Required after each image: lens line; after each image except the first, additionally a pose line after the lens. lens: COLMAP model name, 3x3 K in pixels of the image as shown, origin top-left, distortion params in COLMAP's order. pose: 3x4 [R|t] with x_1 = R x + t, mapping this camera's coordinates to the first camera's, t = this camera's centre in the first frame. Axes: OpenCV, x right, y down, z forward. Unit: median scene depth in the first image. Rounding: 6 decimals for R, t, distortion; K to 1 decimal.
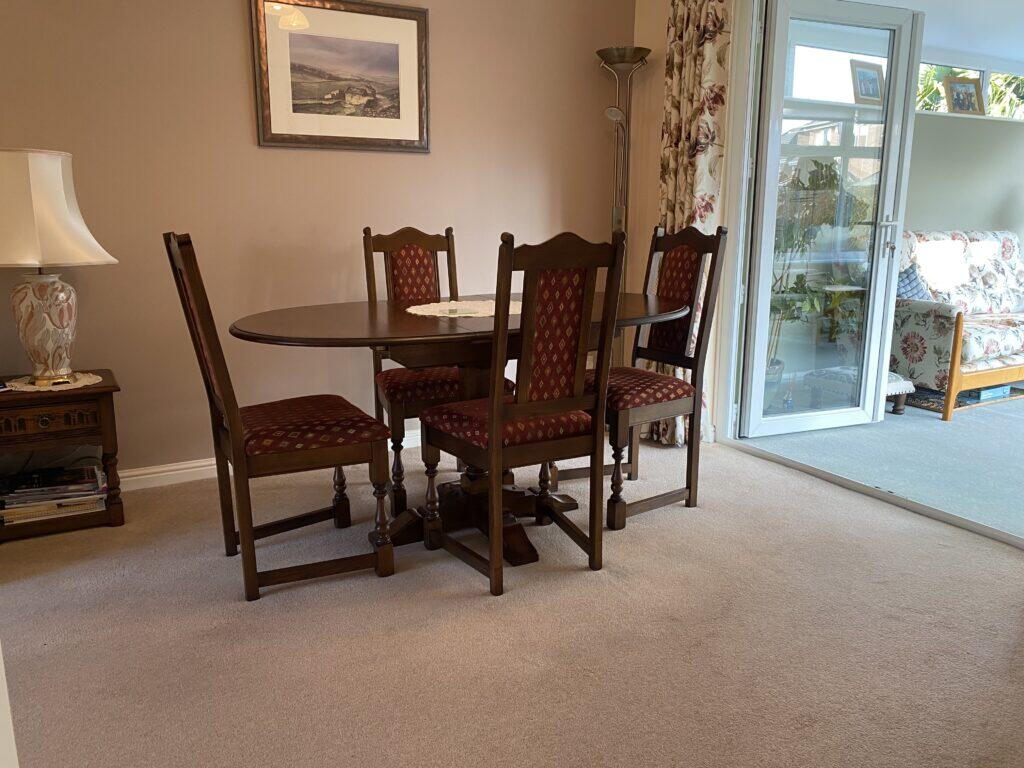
lens RADIAL K [[778.5, 0, 508.2], [0, 778.5, 377.3], [0, 0, 1]] dist [0.033850, -0.029851]
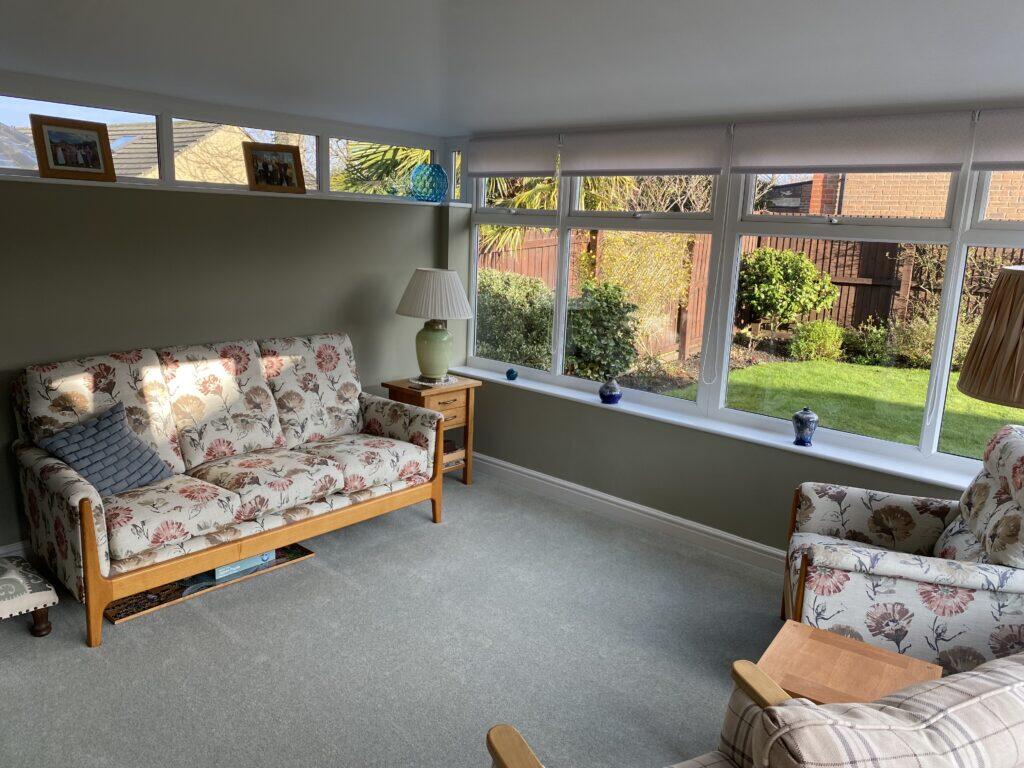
lens RADIAL K [[778.5, 0, 506.3], [0, 778.5, 380.8], [0, 0, 1]] dist [0.033850, -0.029851]
pose [[0.945189, -0.026628, 0.325437, 0.849182], [0.024779, 0.999645, 0.009826, -0.222812], [-0.325583, -0.001223, 0.945513, 0.258575]]
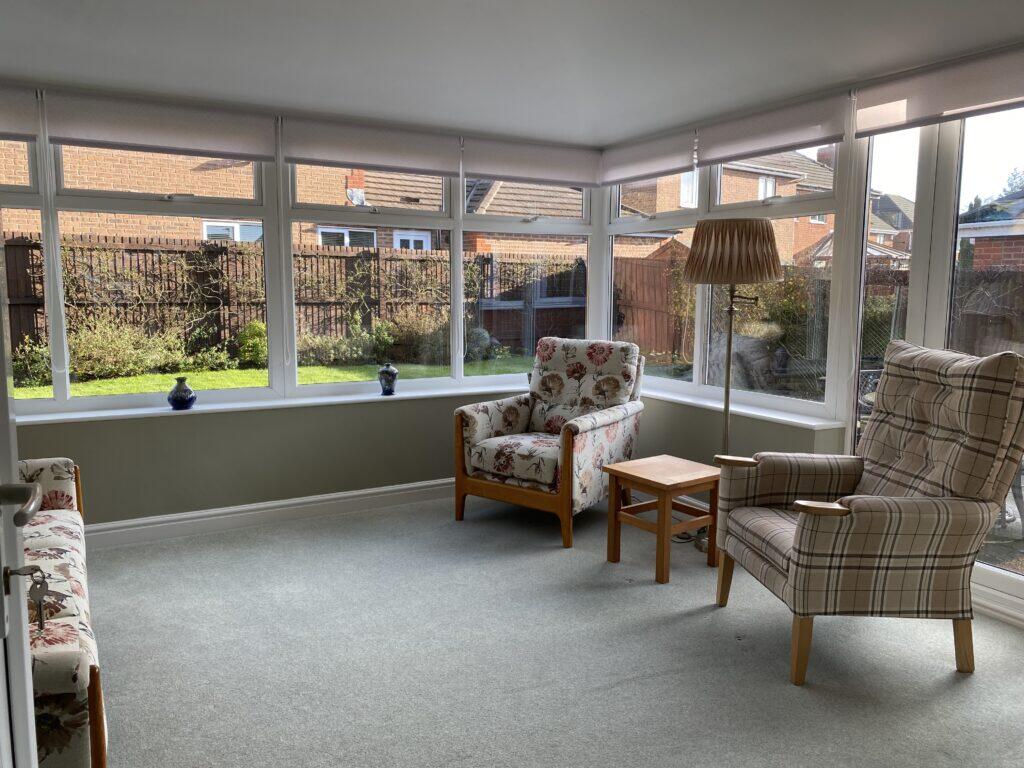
lens RADIAL K [[778.5, 0, 502.8], [0, 778.5, 379.5], [0, 0, 1]] dist [0.033850, -0.029851]
pose [[-0.007244, -0.120003, 0.992747, 0.289399], [0.195135, 0.973518, 0.119103, -0.256618], [-0.980750, 0.194583, 0.016364, 0.945428]]
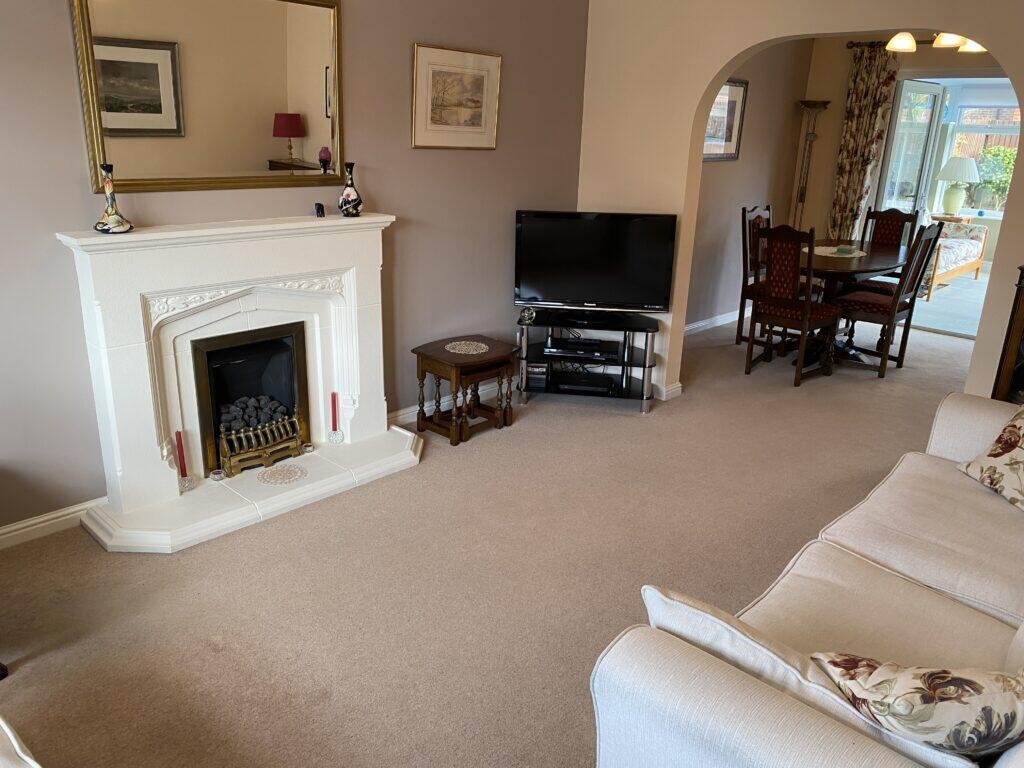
lens RADIAL K [[778.5, 0, 512.2], [0, 778.5, 370.9], [0, 0, 1]] dist [0.033850, -0.029851]
pose [[0.949322, -0.066011, 0.307295, -1.191607], [0.032809, 0.993168, 0.111989, -0.027851], [-0.312588, -0.096231, 0.945002, -0.581001]]
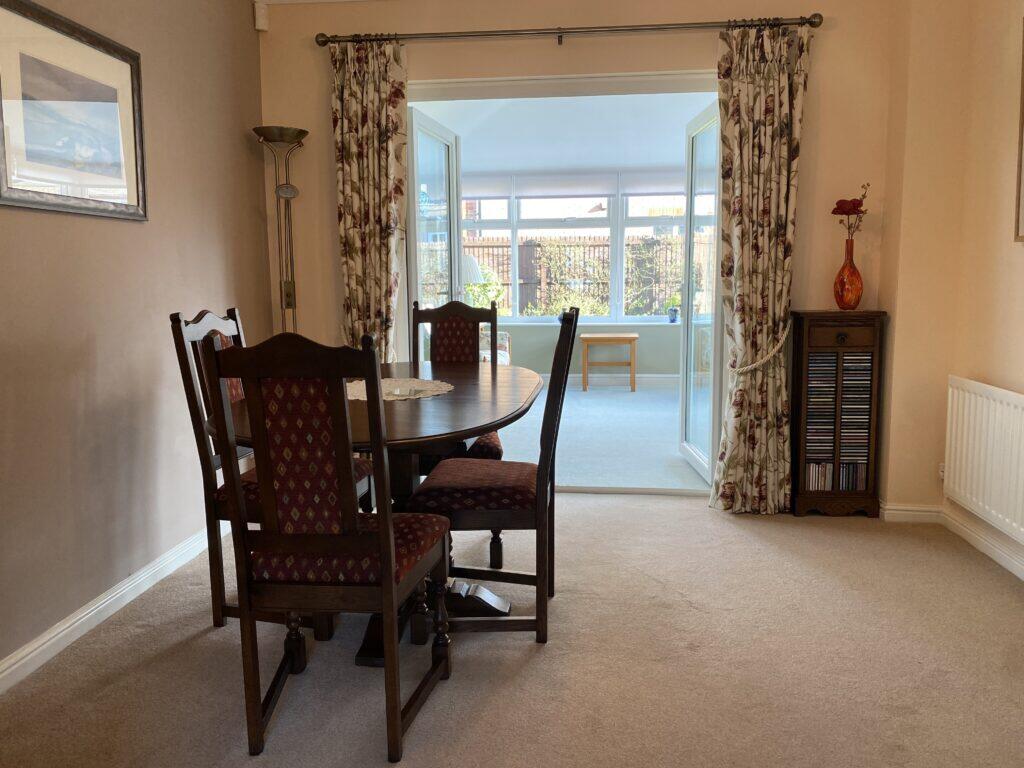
lens RADIAL K [[778.5, 0, 511.0], [0, 778.5, 378.2], [0, 0, 1]] dist [0.033850, -0.029851]
pose [[0.564212, -0.113978, 0.817725, -0.590385], [0.176779, 0.984133, 0.015199, -0.070883], [-0.806483, 0.135982, 0.575408, 0.241409]]
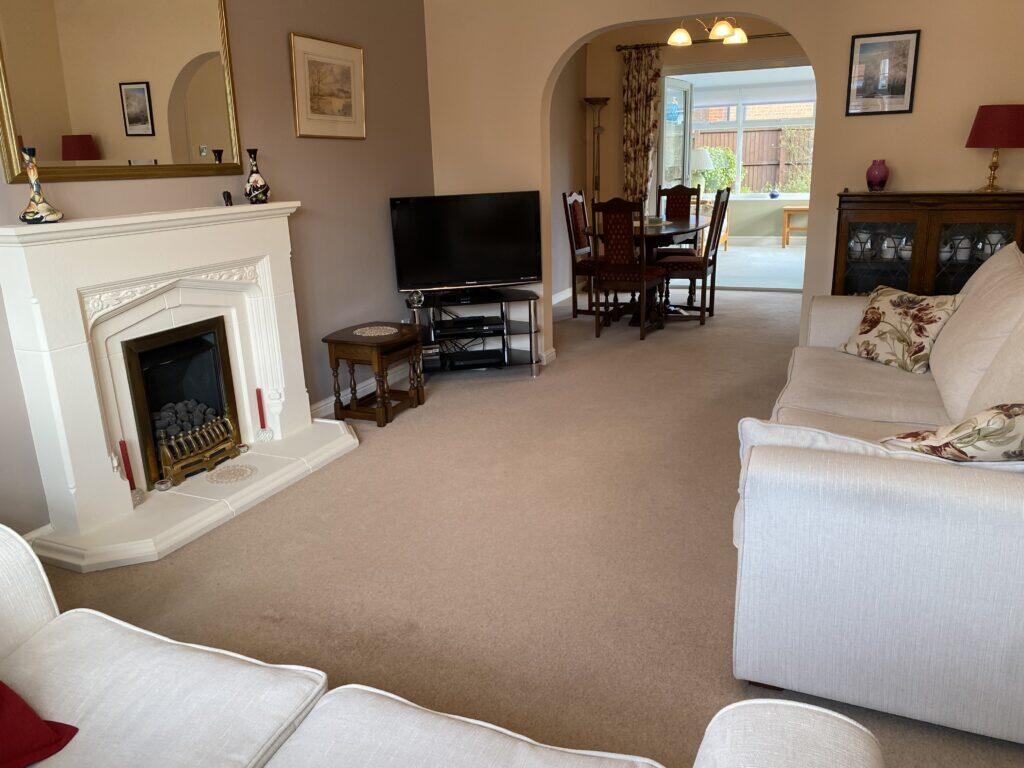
lens RADIAL K [[778.5, 0, 513.1], [0, 778.5, 377.3], [0, 0, 1]] dist [0.033850, -0.029851]
pose [[0.791977, -0.188839, 0.580613, -1.433017], [0.154095, 0.982003, 0.109196, 0.038677], [-0.590784, 0.002989, 0.806824, -0.532547]]
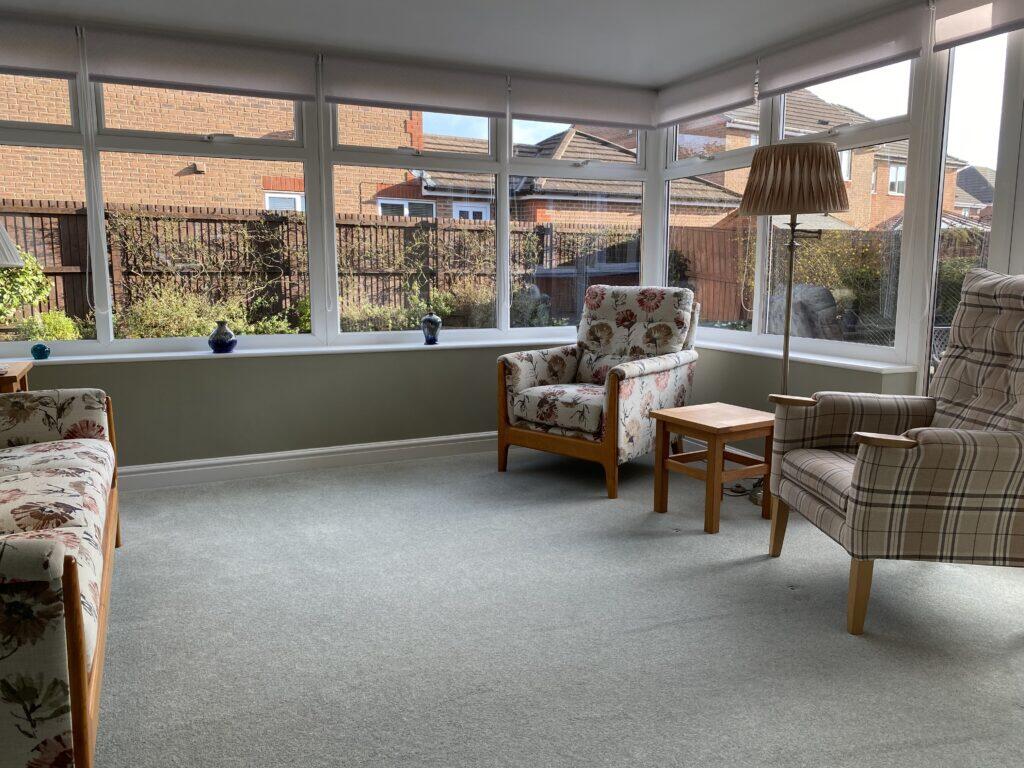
lens RADIAL K [[778.5, 0, 506.7], [0, 778.5, 378.6], [0, 0, 1]] dist [0.033850, -0.029851]
pose [[0.070498, -0.140902, 0.987510, 0.328783], [0.198840, 0.972091, 0.124507, -0.191910], [-0.977493, 0.187579, 0.096548, 0.927735]]
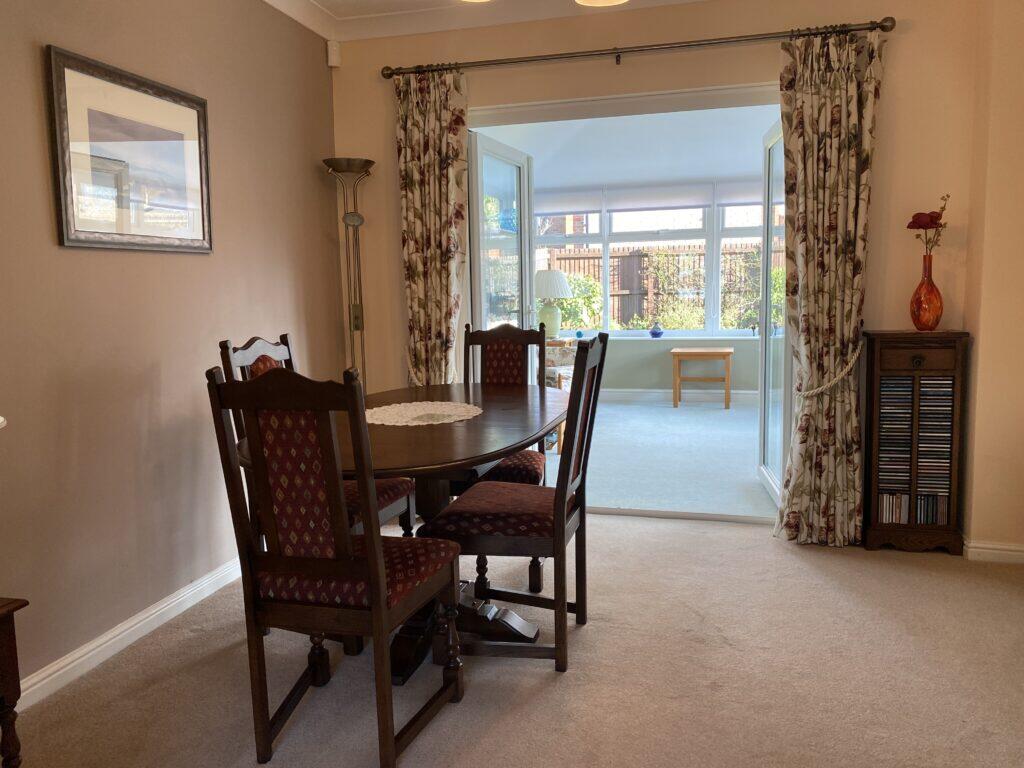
lens RADIAL K [[778.5, 0, 508.0], [0, 778.5, 379.9], [0, 0, 1]] dist [0.033850, -0.029851]
pose [[0.687362, -0.102314, 0.719073, -0.535773], [0.168643, 0.985454, -0.020990, -0.071904], [-0.706465, 0.135694, 0.694618, 0.164838]]
